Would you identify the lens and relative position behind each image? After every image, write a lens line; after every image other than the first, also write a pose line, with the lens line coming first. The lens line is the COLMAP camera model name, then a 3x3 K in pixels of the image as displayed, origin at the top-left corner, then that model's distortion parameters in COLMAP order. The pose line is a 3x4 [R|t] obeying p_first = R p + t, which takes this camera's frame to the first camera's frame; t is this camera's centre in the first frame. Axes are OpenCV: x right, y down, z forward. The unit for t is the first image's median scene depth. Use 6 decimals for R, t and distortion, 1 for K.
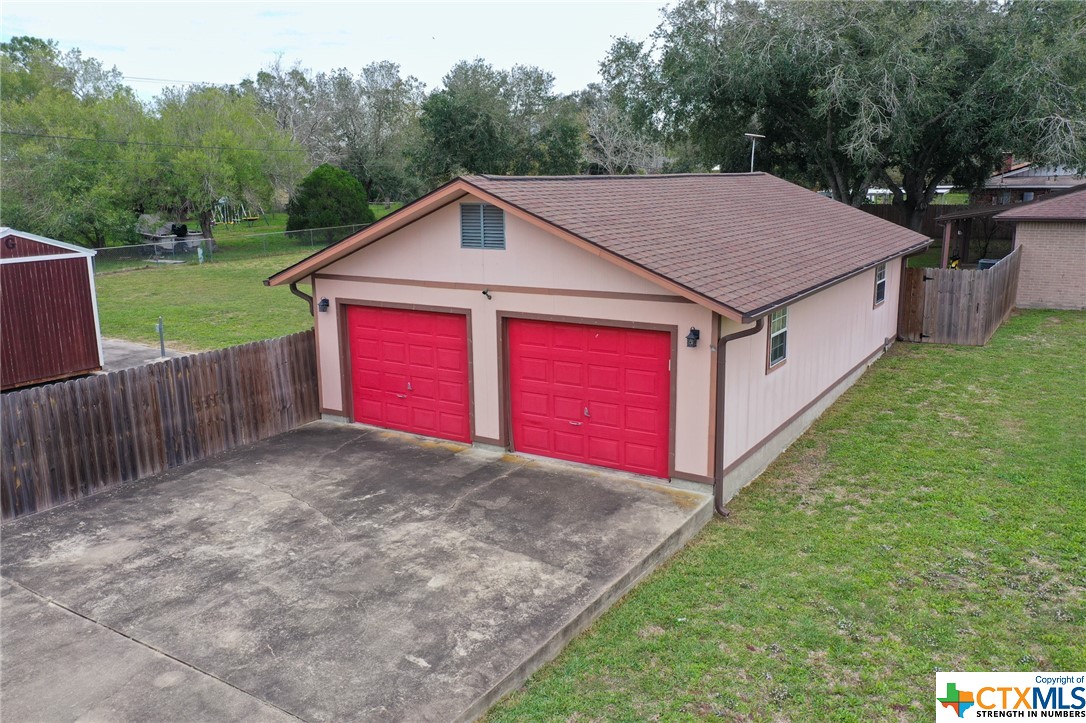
lens RADIAL K [[871.2, 0, 541.4], [0, 871.2, 359.0], [0, 0, 1]] dist [0.007059, 0.007065]
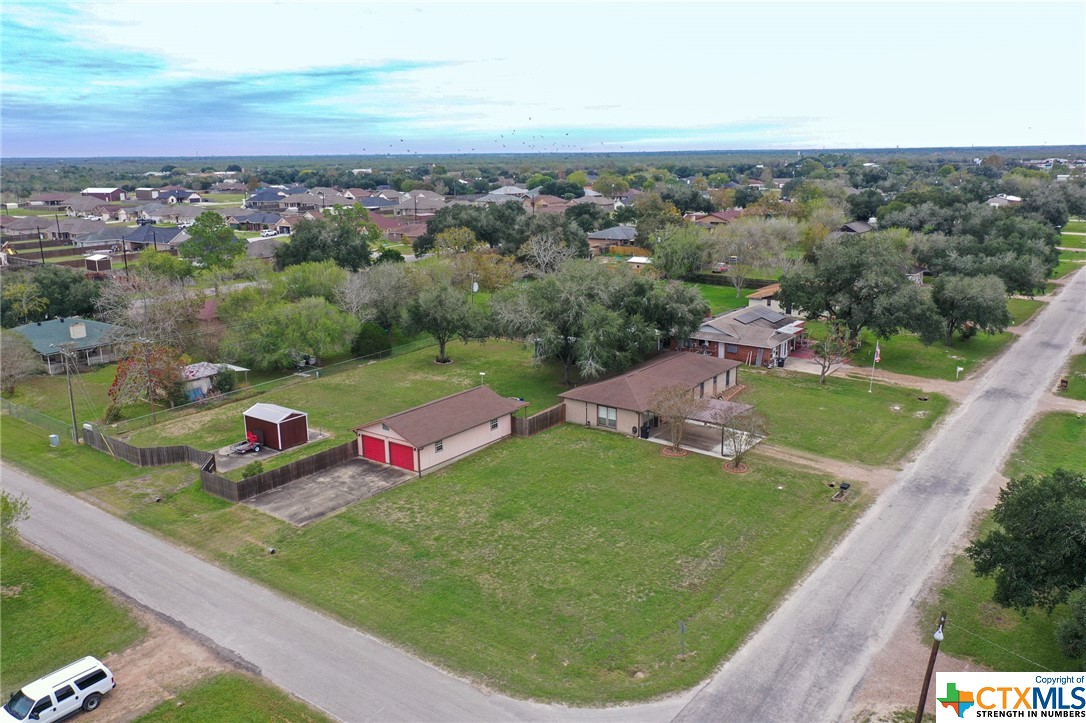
lens RADIAL K [[871.2, 0, 543.6], [0, 871.2, 363.5], [0, 0, 1]] dist [0.007059, 0.007065]
pose [[0.997954, 0.020629, -0.060510, 1.263014], [-0.018671, 0.999289, 0.032747, -0.746731], [0.061142, -0.031550, 0.997630, -4.488532]]
